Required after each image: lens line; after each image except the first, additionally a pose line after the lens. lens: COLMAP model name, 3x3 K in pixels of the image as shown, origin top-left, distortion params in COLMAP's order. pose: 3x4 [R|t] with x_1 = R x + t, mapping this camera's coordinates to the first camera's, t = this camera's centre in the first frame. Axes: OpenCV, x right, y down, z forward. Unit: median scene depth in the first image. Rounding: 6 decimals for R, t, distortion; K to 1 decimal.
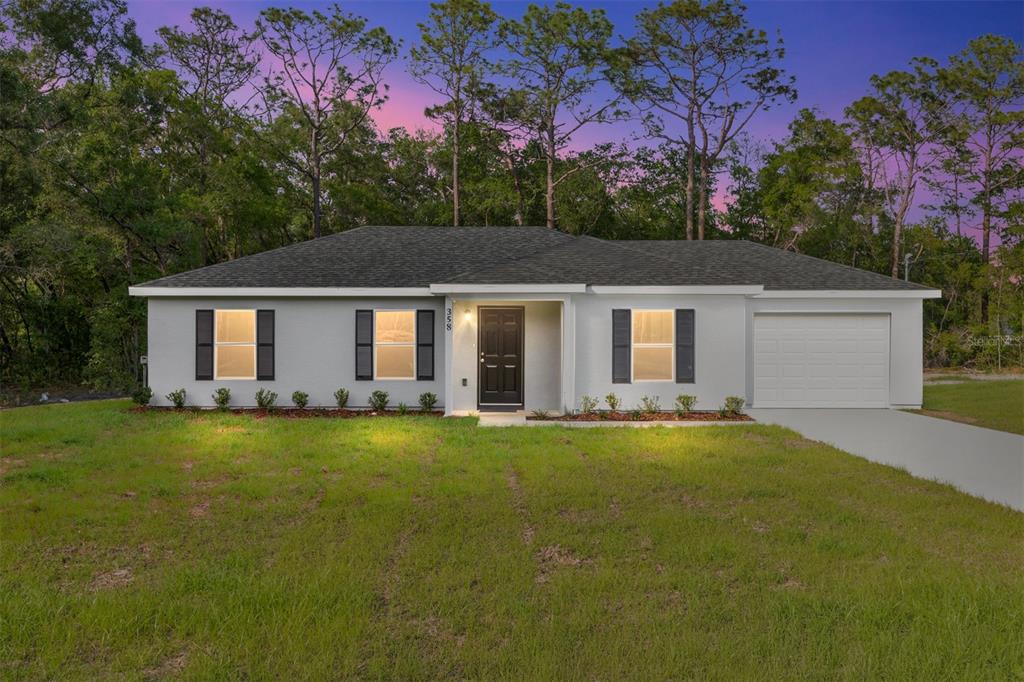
lens RADIAL K [[965.4, 0, 523.1], [0, 965.4, 340.0], [0, 0, 1]] dist [0.000565, -0.002360]
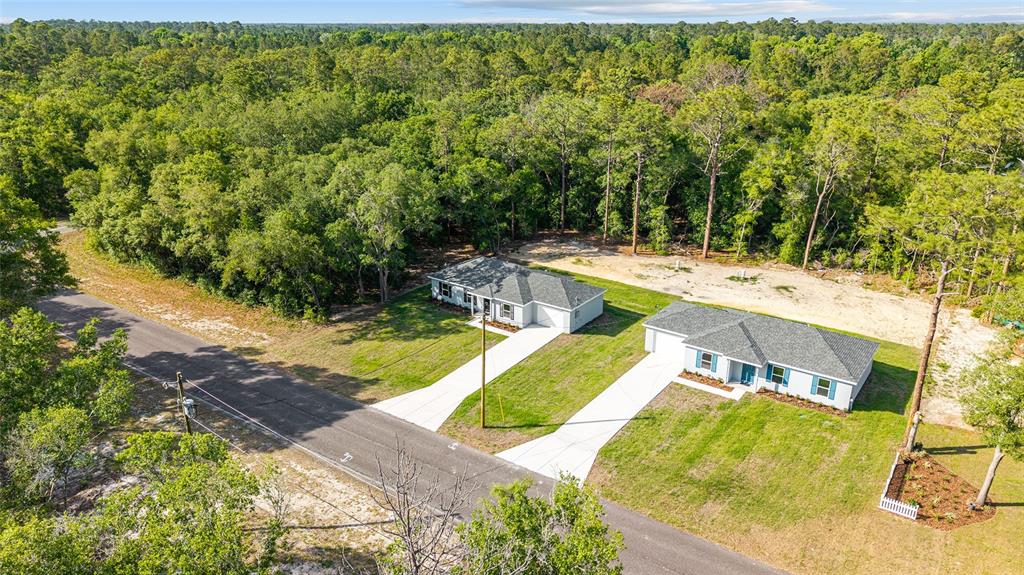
lens RADIAL K [[719.6, 0, 512.0], [0, 719.6, 287.5], [0, 0, 1]] dist [0.044176, 0.001143]
pose [[0.801204, 0.208306, -0.560964, 1.151234], [-0.000329, 0.937606, 0.347698, -0.725122], [0.598391, -0.278393, 0.751283, -0.883940]]
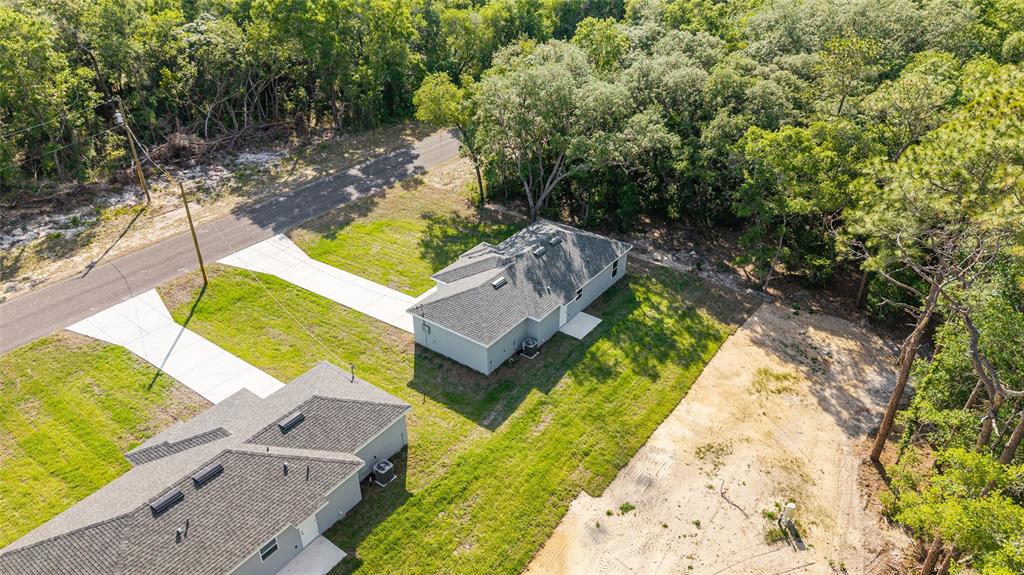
lens RADIAL K [[688.6, 0, 512.0], [0, 688.6, 287.5], [0, 0, 1]] dist [0.017697, -0.005395]
pose [[-0.602549, 0.407074, -0.686459, 0.986163], [0.001248, 0.860615, 0.509254, -0.715528], [0.798081, 0.305994, -0.519071, 1.416291]]
